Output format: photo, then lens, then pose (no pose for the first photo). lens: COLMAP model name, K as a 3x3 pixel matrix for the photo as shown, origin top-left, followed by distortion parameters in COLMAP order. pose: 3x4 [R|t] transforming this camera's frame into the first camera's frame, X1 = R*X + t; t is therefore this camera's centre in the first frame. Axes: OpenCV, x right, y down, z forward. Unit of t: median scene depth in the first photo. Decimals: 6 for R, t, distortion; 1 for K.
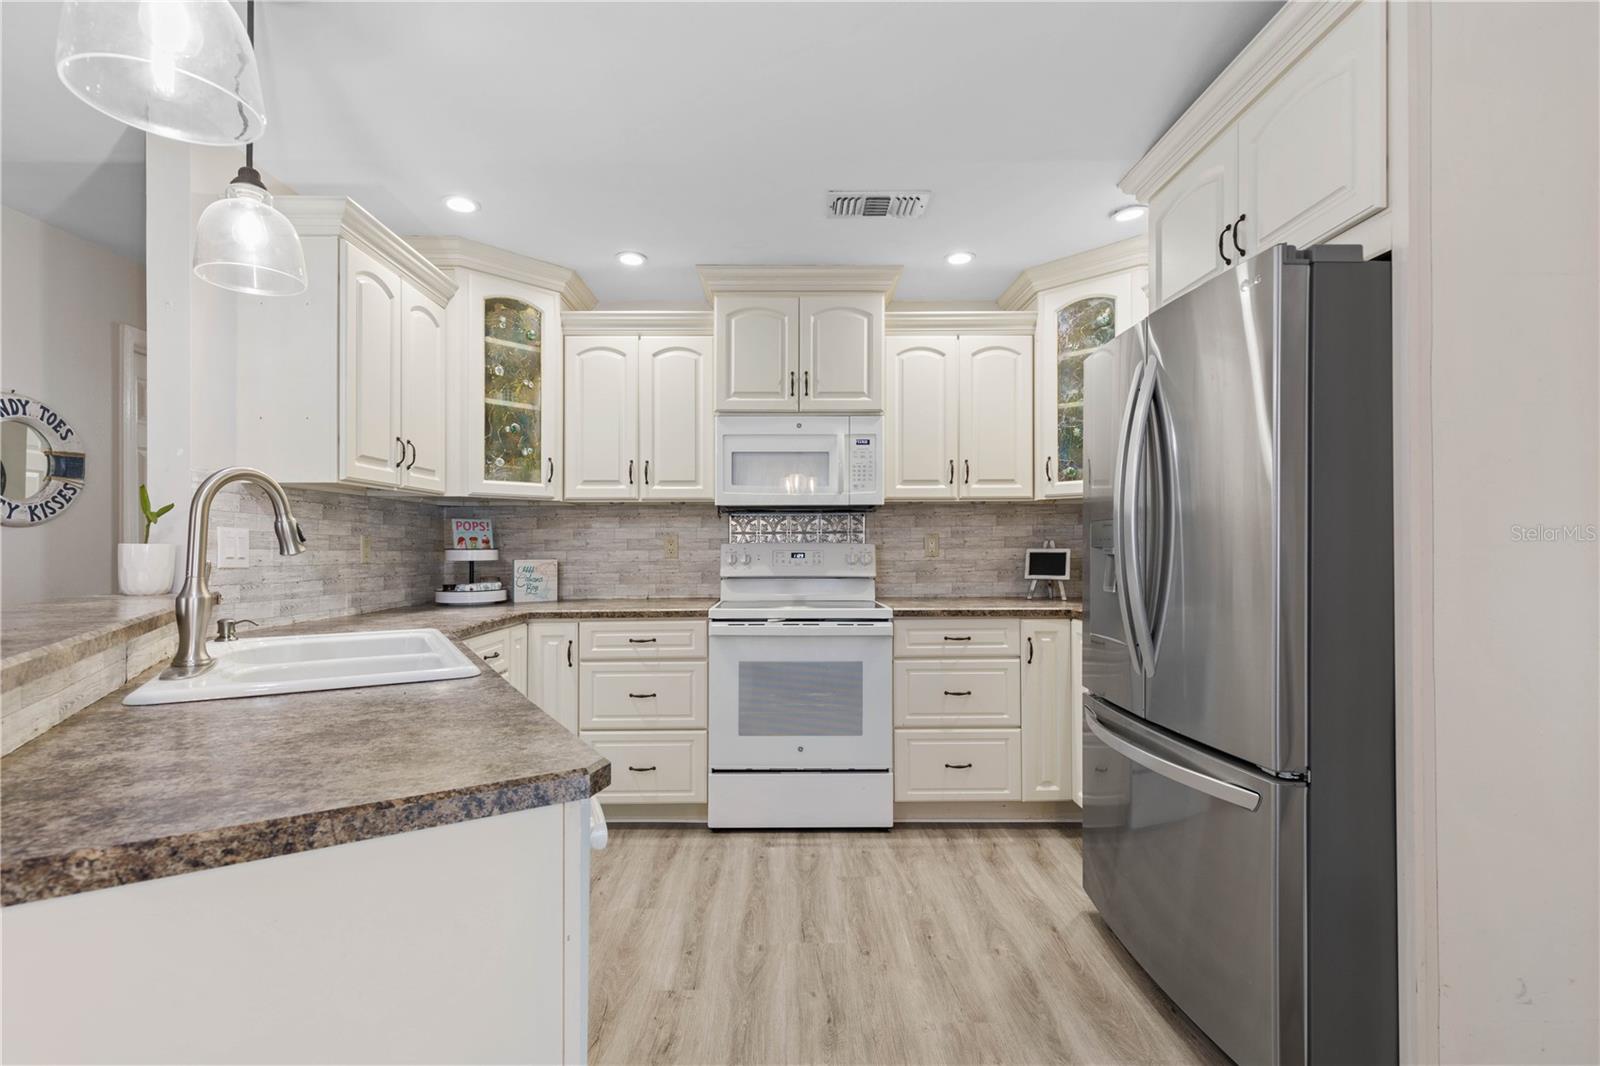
lens RADIAL K [[729.2, 0, 790.1], [0, 729.2, 535.4], [0, 0, 1]] dist [0.015969, -0.007945]
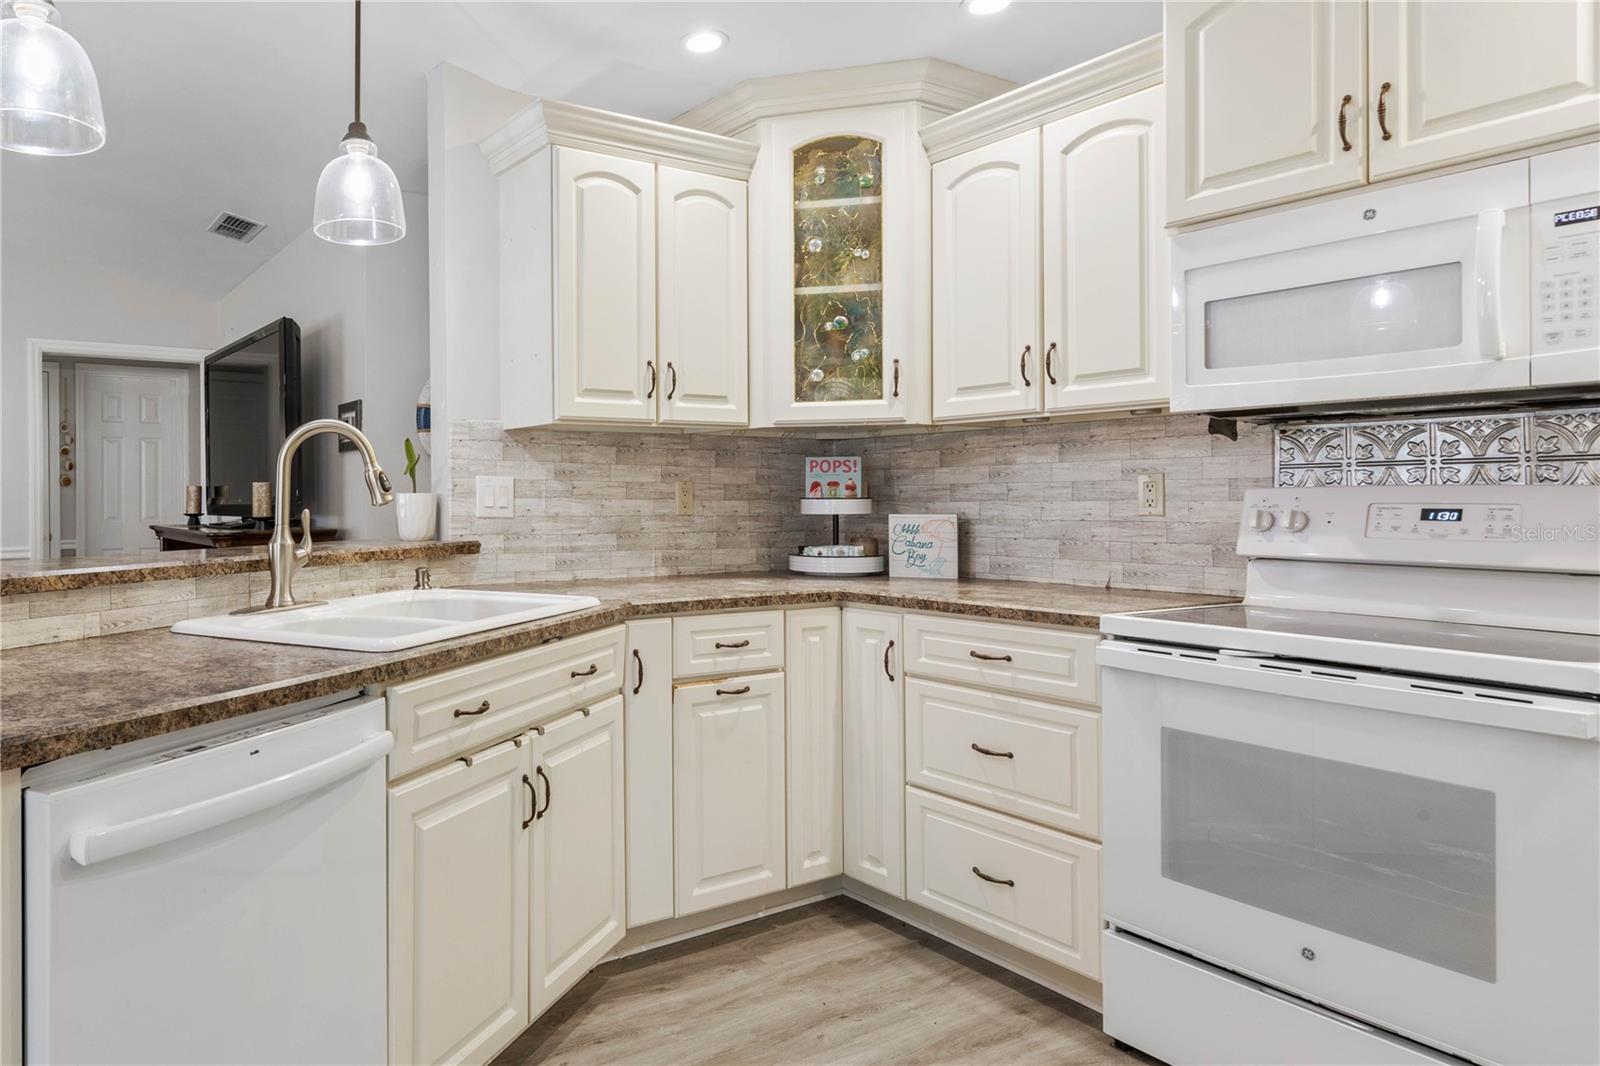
lens RADIAL K [[999.9, 0, 525.4], [0, 999.9, 490.8], [0, 0, 1]] dist [0.008396, -0.002341]
pose [[0.473120, -0.003924, -0.880989, 0.299539], [0.015680, 0.999869, 0.003967, 0.002919], [0.880858, -0.015691, 0.473120, 0.276133]]
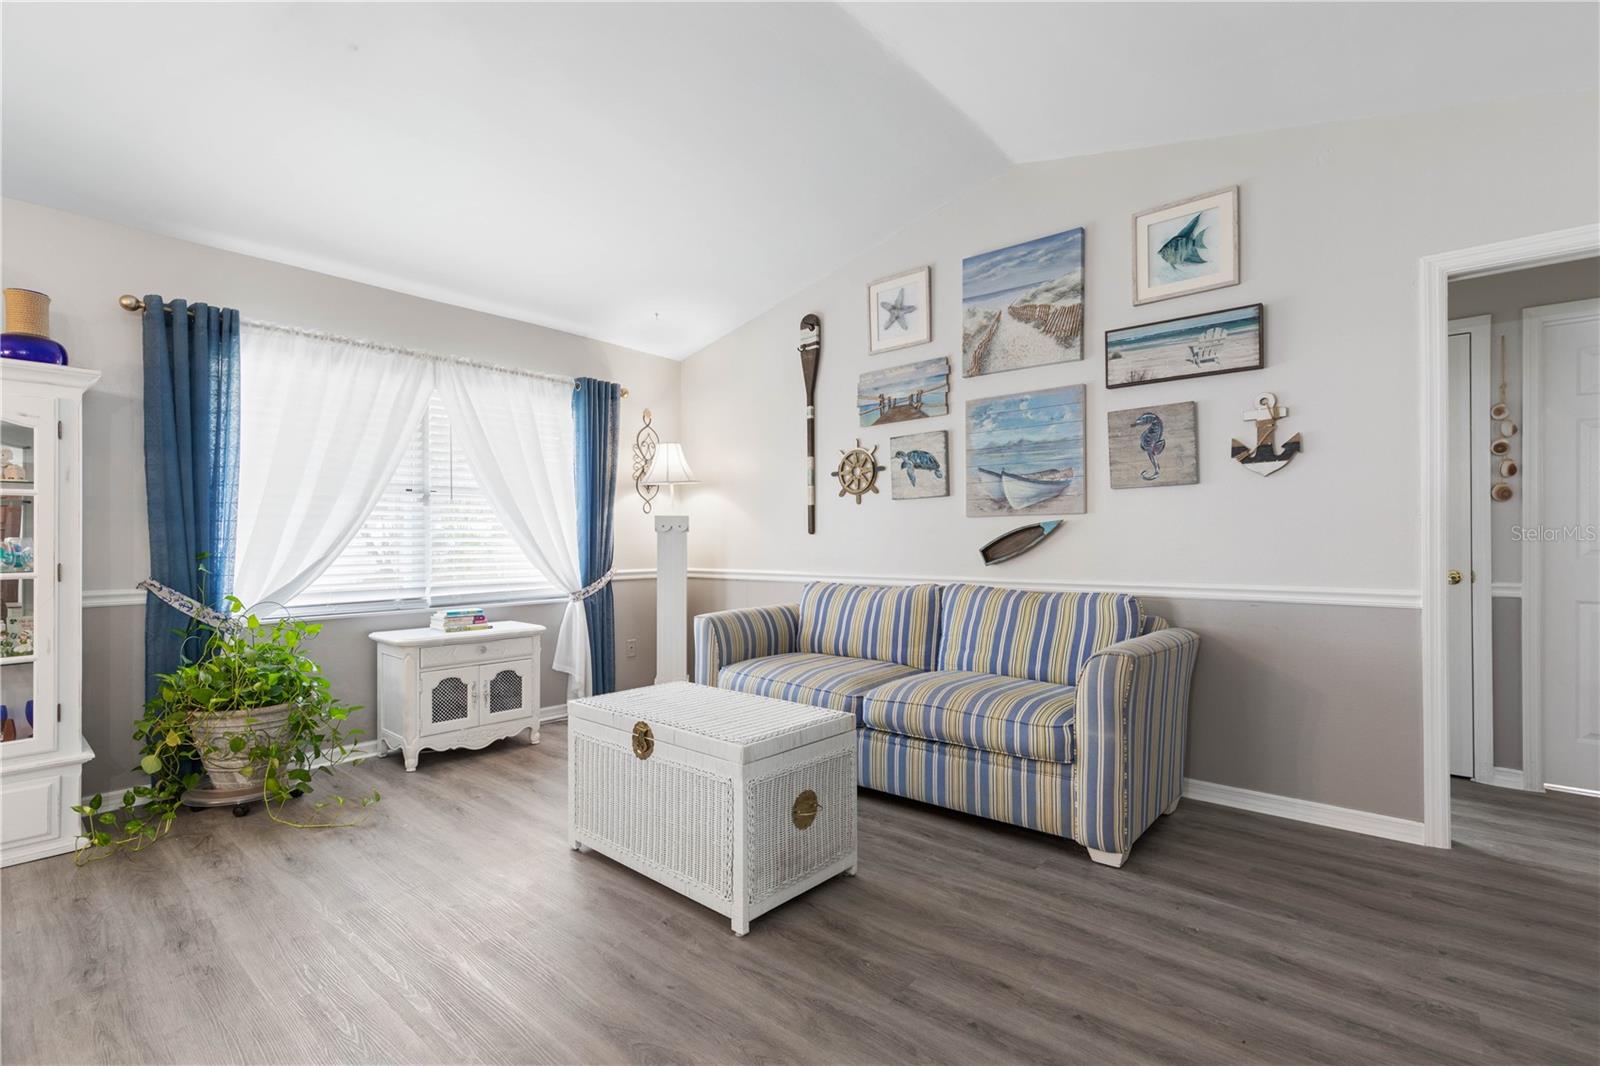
lens RADIAL K [[721.3, 0, 804.2], [0, 721.3, 538.2], [0, 0, 1]] dist [0.004557, 0.000325]
pose [[-0.660867, 0.003691, -0.750494, -0.631546], [0.014064, 0.999873, -0.007467, 0.031699], [0.750371, -0.015489, -0.660836, 0.358751]]
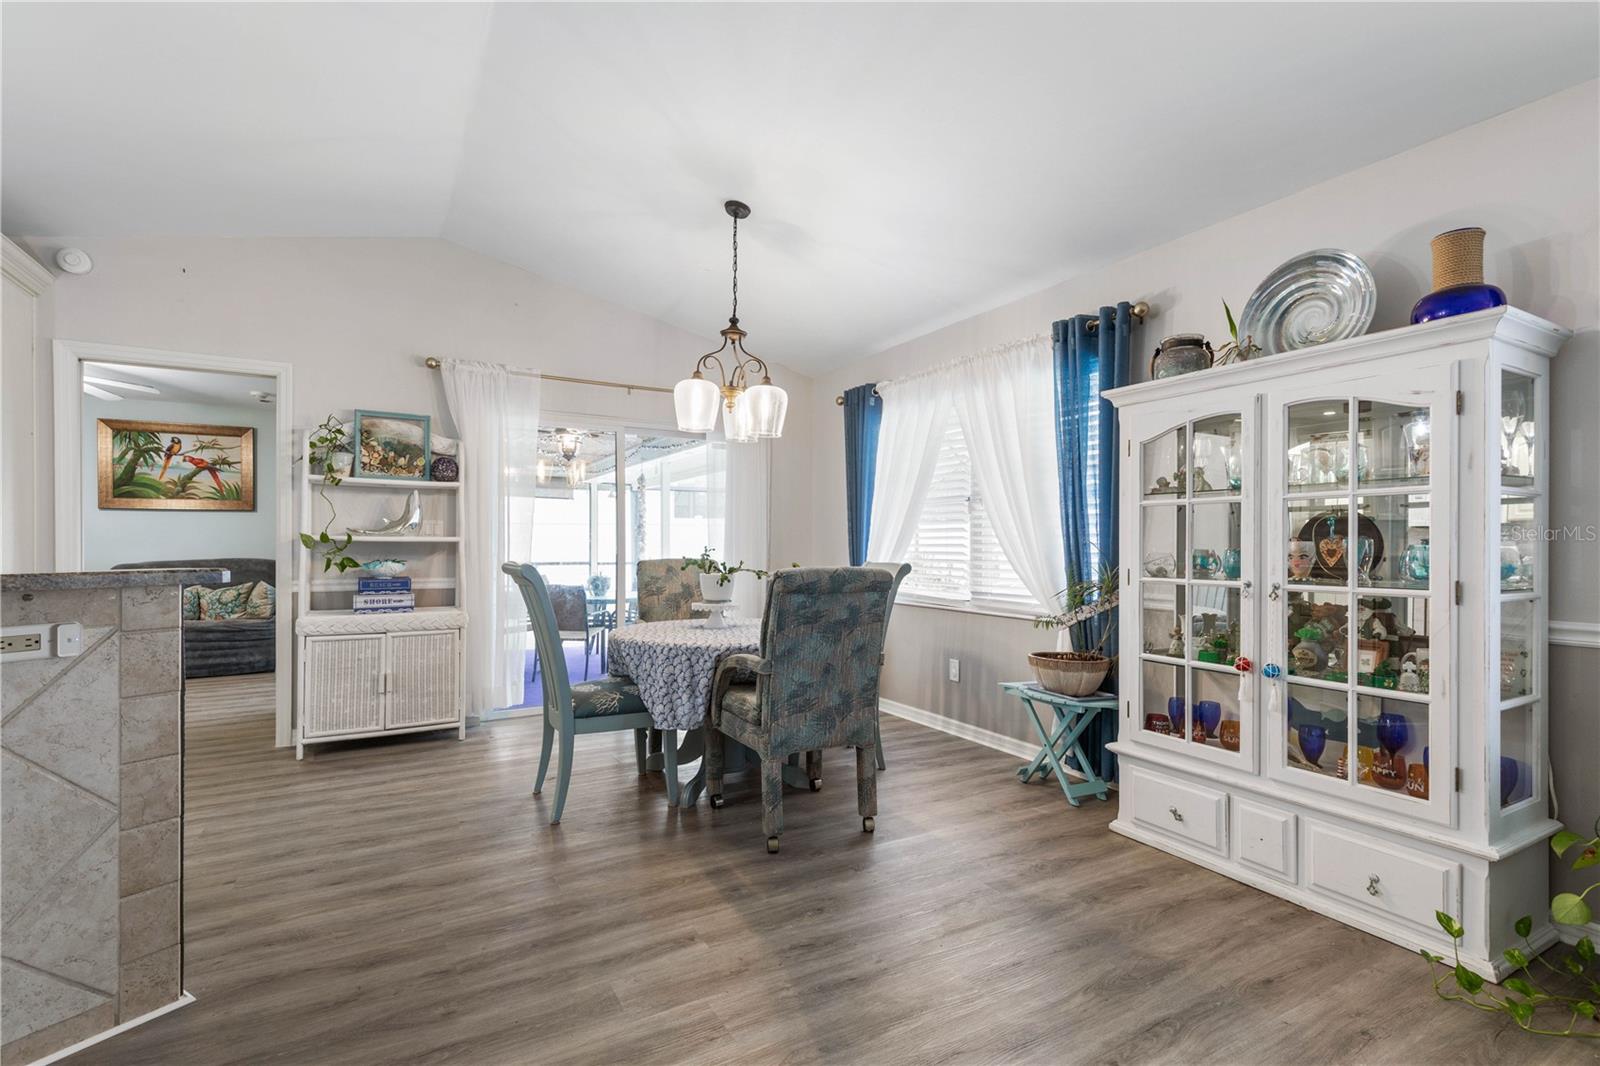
lens RADIAL K [[732.2, 0, 804.8], [0, 732.2, 548.0], [0, 0, 1]] dist [0.010427, -0.000521]
pose [[-0.489627, -0.002986, 0.871927, -0.955297], [-0.010122, 0.999946, -0.002259, 0.021962], [-0.871873, -0.009931, -0.489631, -0.015226]]
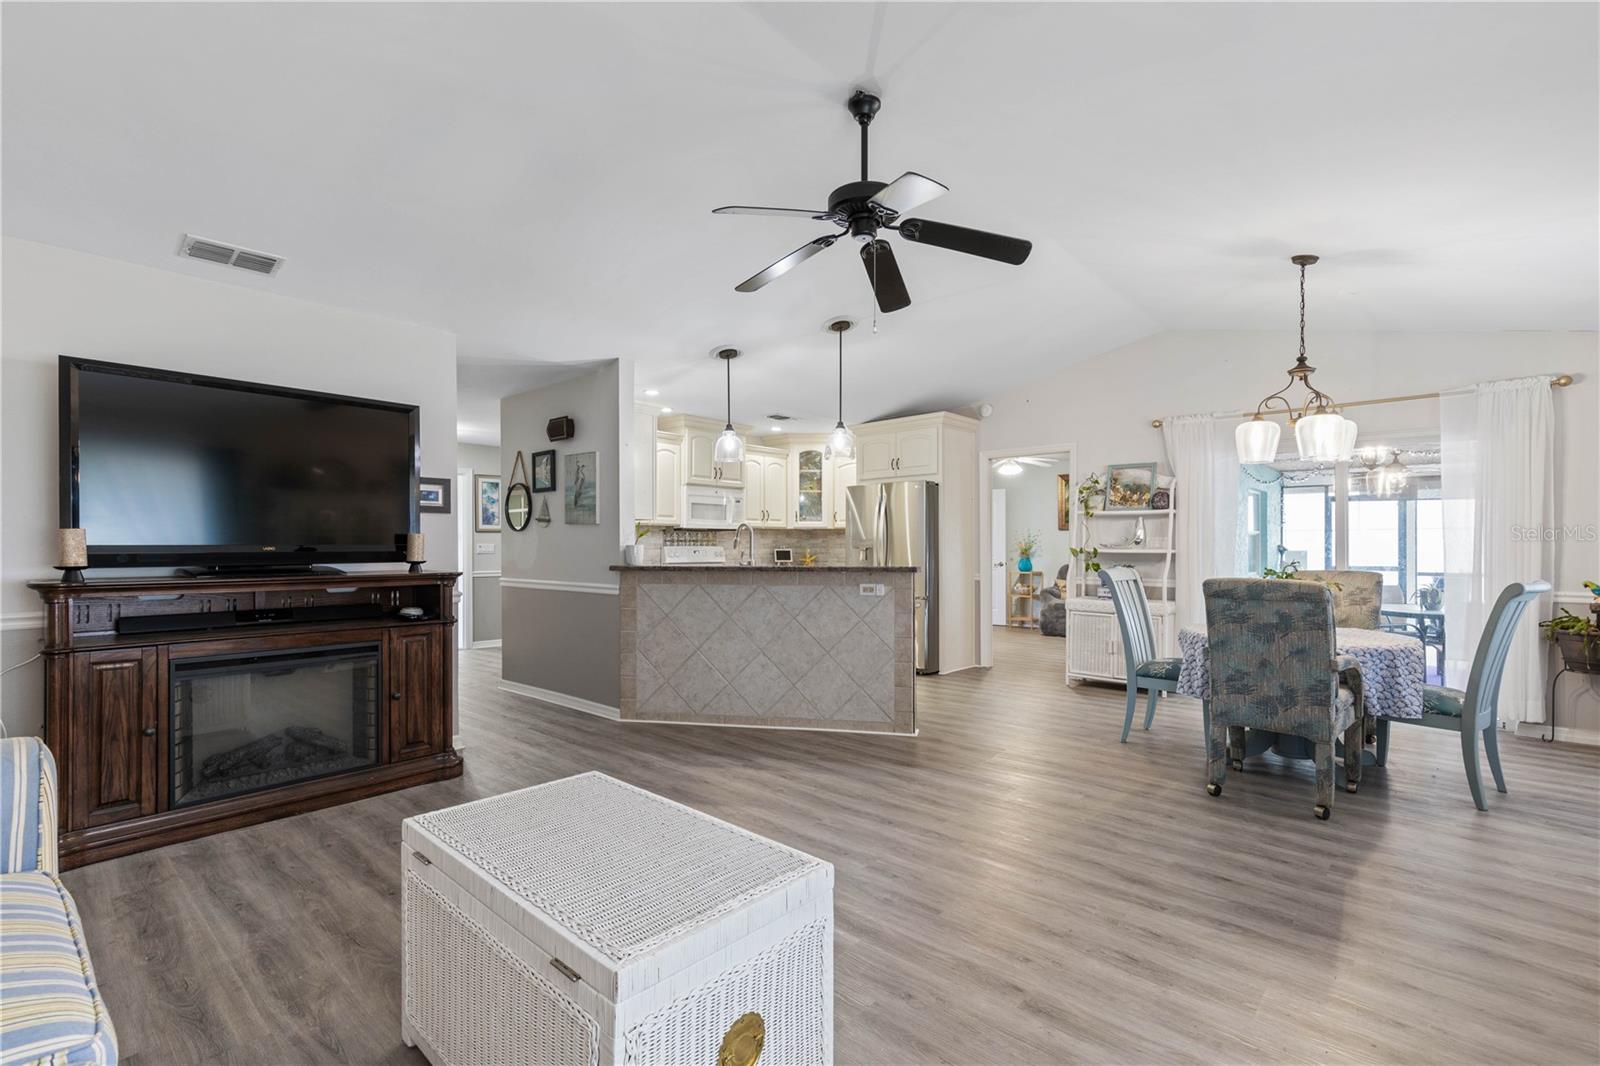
lens RADIAL K [[721.3, 0, 803.0], [0, 721.3, 545.7], [0, 0, 1]] dist [0.004830, -0.000013]
pose [[0.676866, 0.004113, 0.736095, -1.405027], [-0.010143, 0.999942, 0.003740, -0.001335], [-0.736036, -0.009998, 0.676868, -0.656998]]
